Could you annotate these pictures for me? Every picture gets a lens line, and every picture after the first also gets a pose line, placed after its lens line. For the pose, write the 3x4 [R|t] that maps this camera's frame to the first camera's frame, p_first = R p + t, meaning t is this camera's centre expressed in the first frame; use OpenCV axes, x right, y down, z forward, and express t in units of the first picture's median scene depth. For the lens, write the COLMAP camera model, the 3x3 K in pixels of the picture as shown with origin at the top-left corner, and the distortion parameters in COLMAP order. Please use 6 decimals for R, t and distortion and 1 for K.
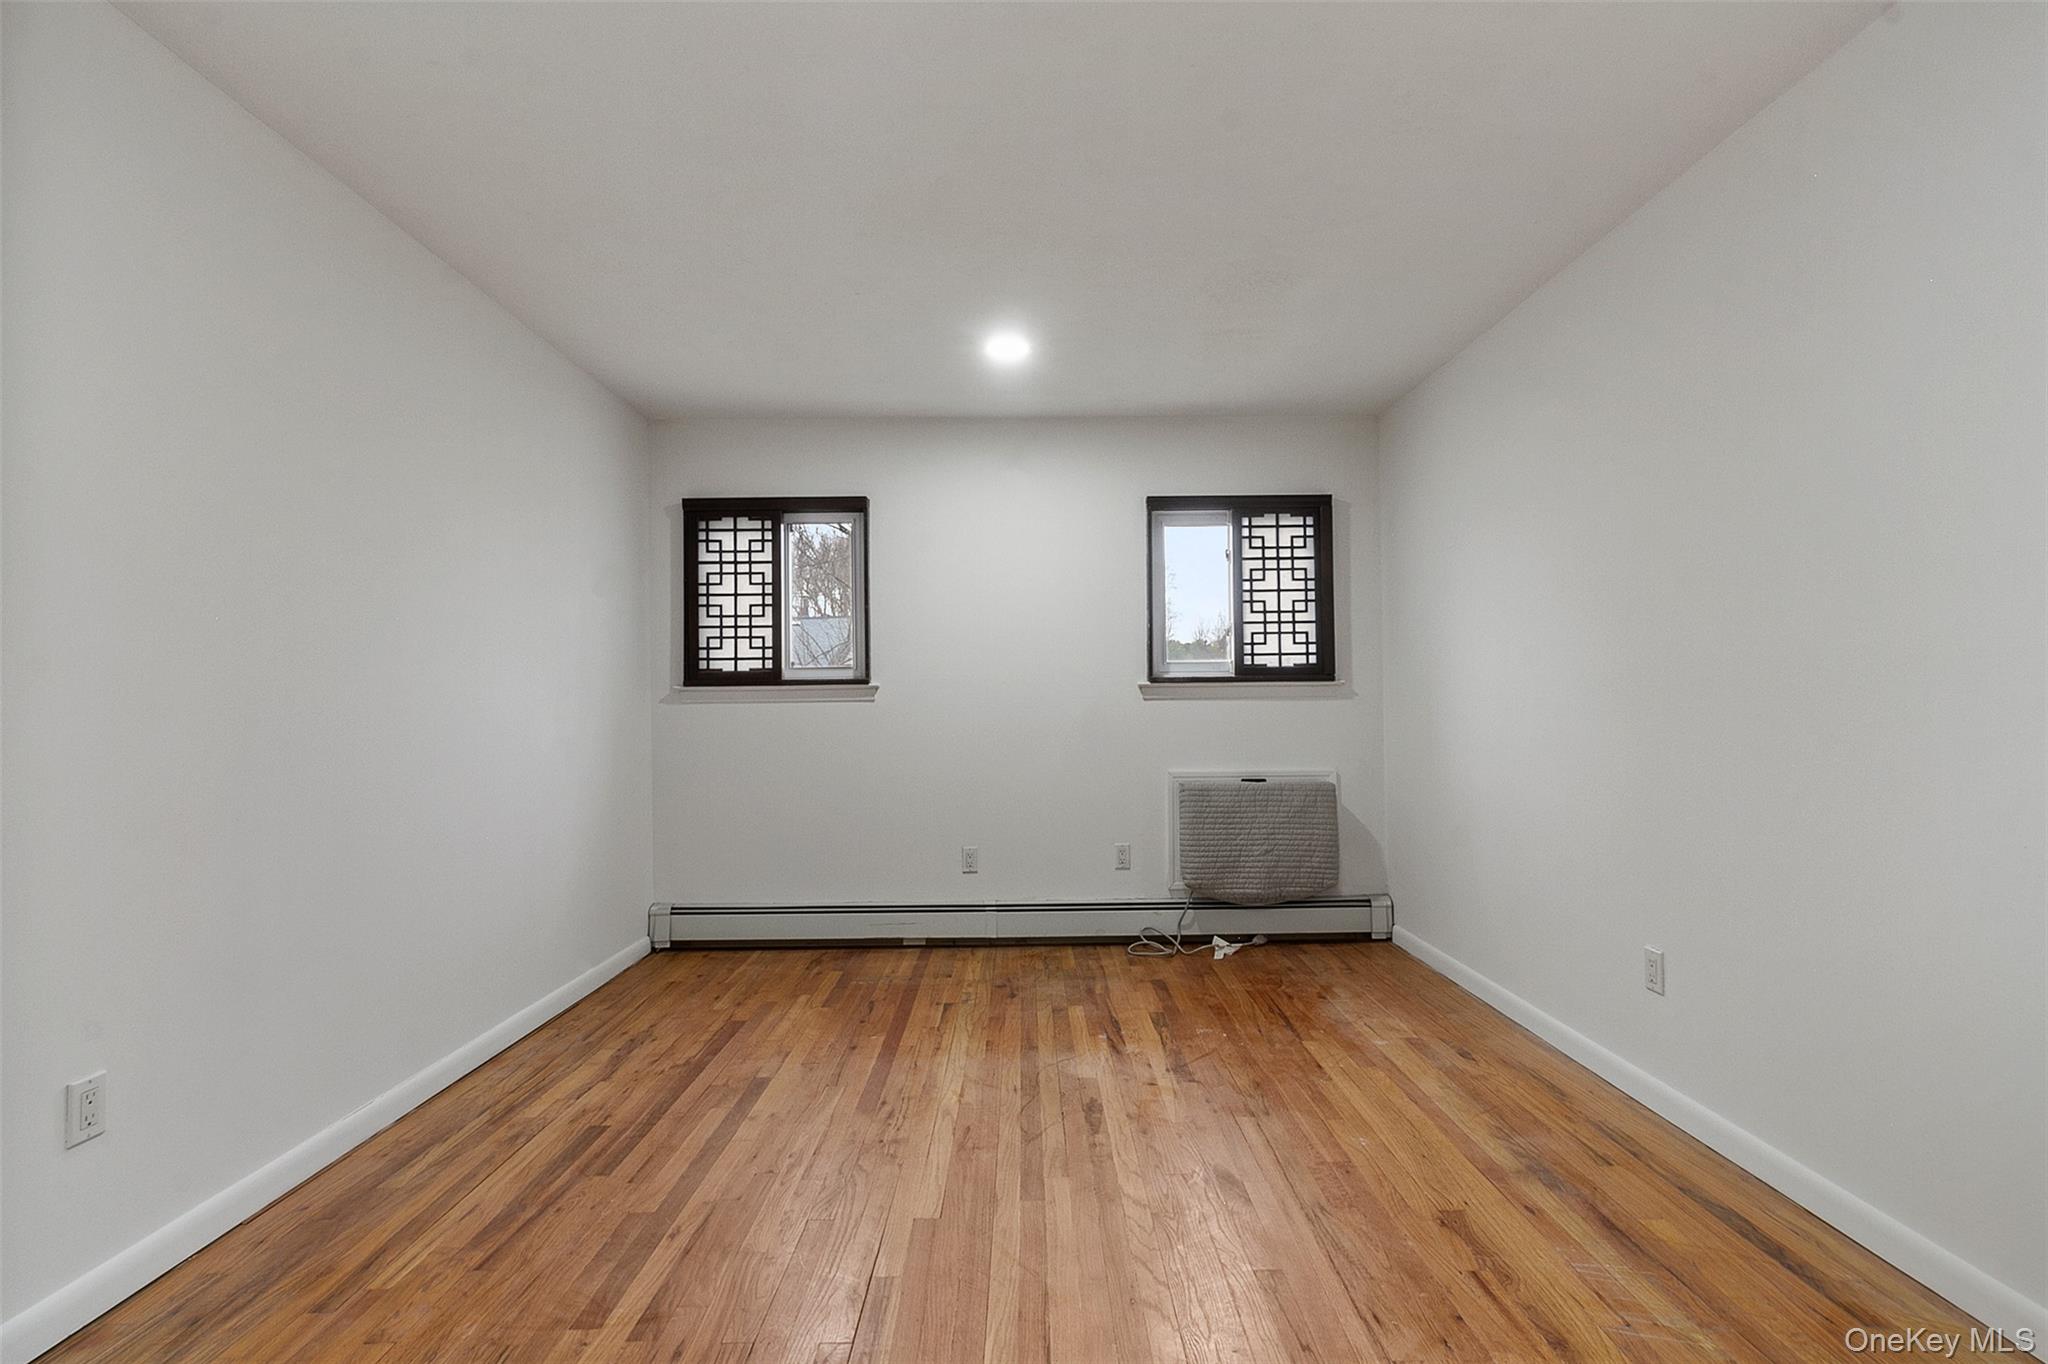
lens RADIAL K [[974.9, 0, 1030.2], [0, 974.9, 691.6], [0, 0, 1]] dist [0.010778, -0.001075]
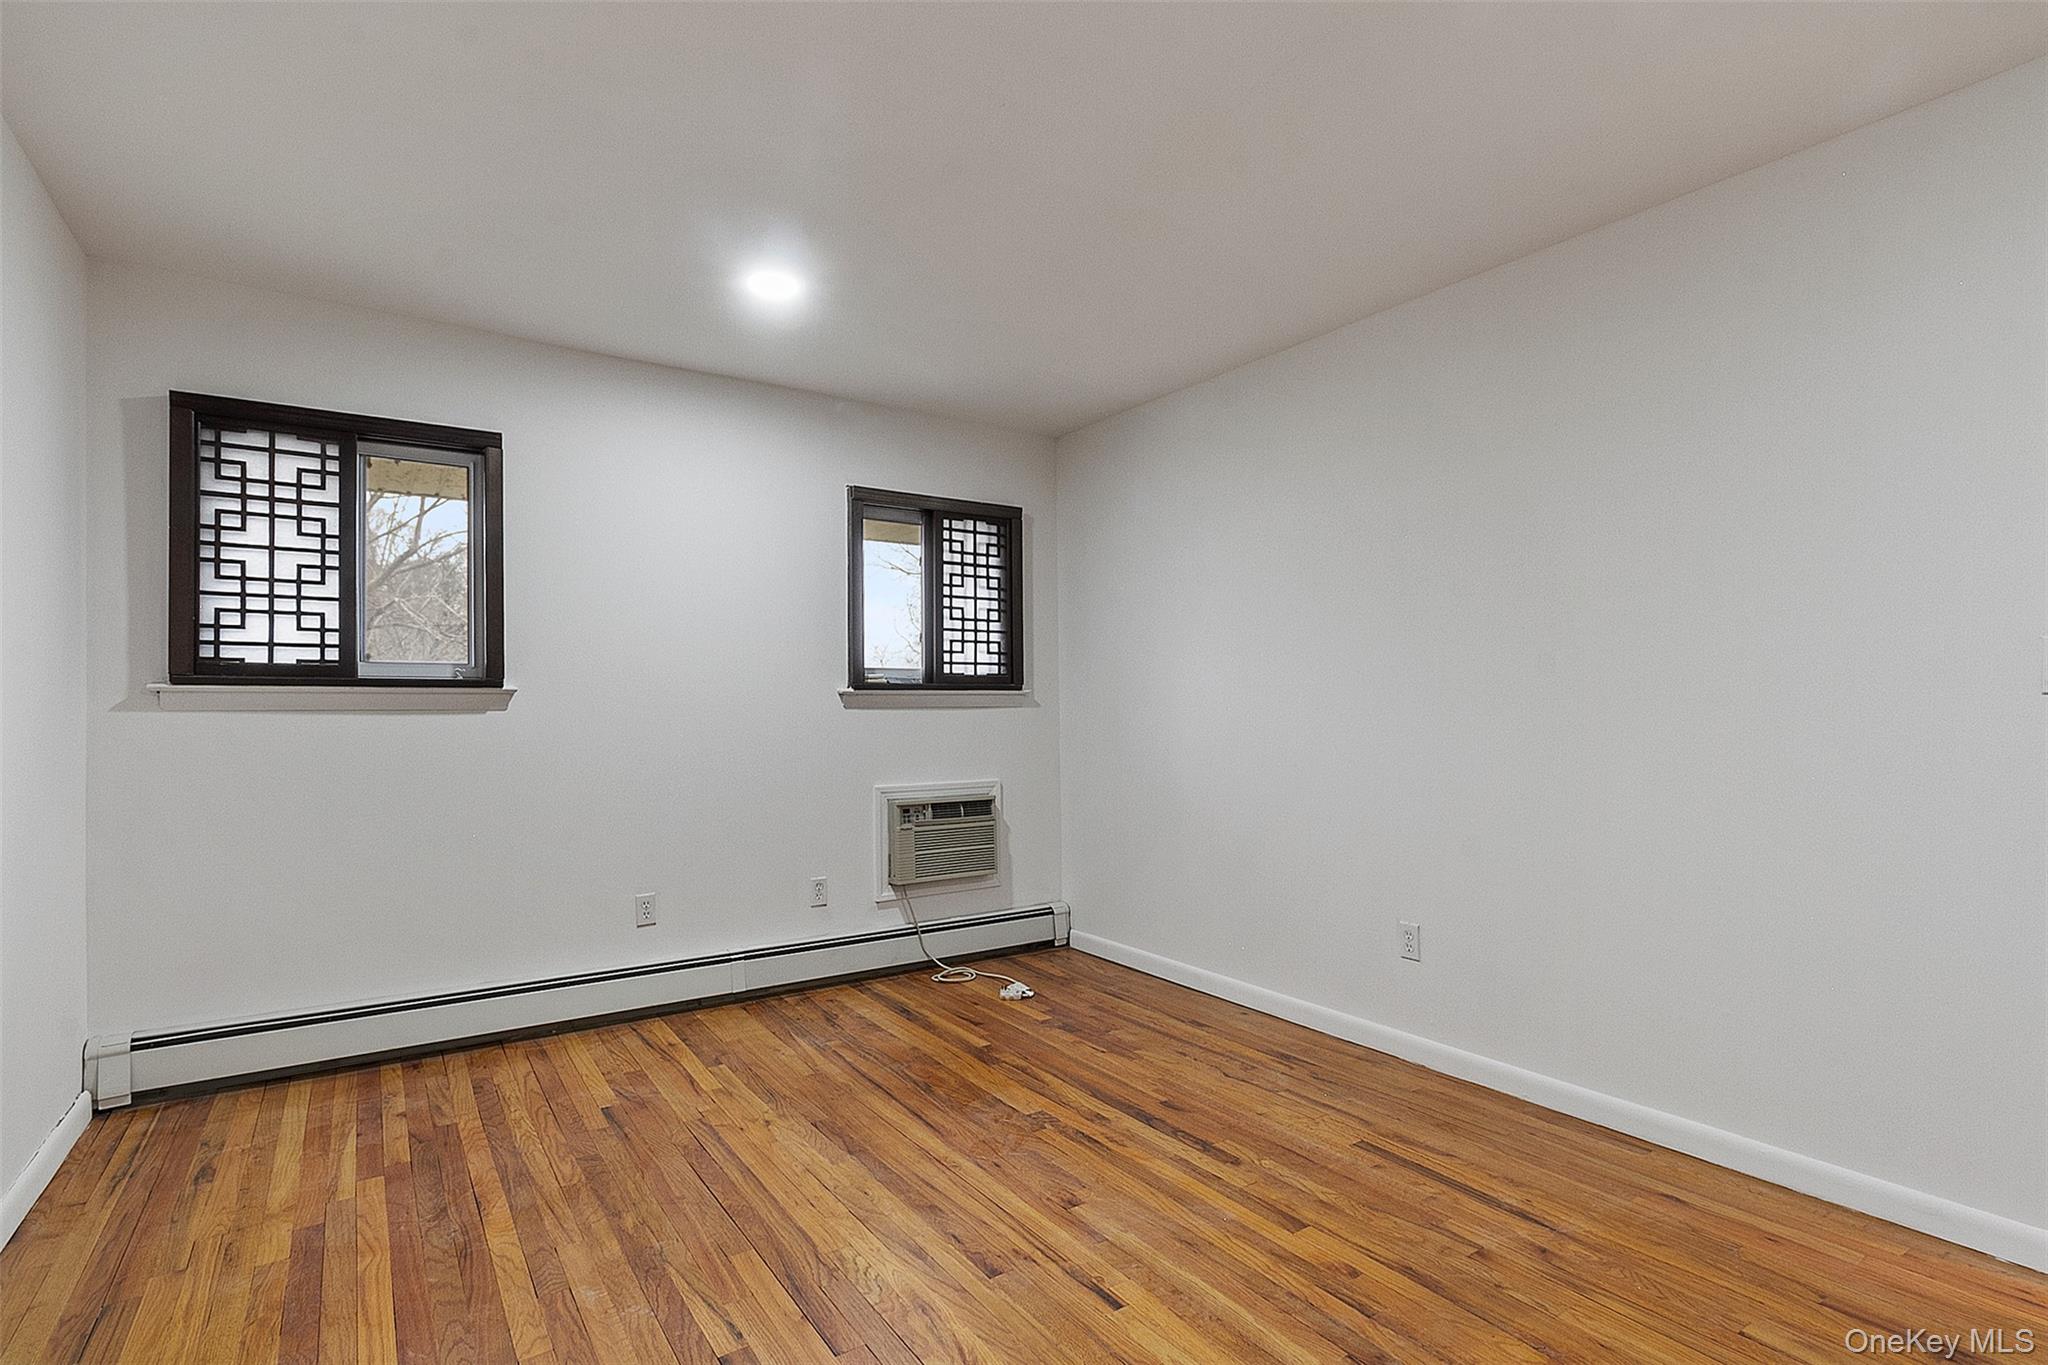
lens RADIAL K [[974.9, 0, 1020.6], [0, 974.9, 688.7], [0, 0, 1]] dist [0.010778, -0.001075]
pose [[0.835215, 0.017219, 0.549654, -0.241797], [-0.010132, 0.999822, -0.015927, 0.001978], [-0.549831, 0.007733, 0.835240, 0.161681]]
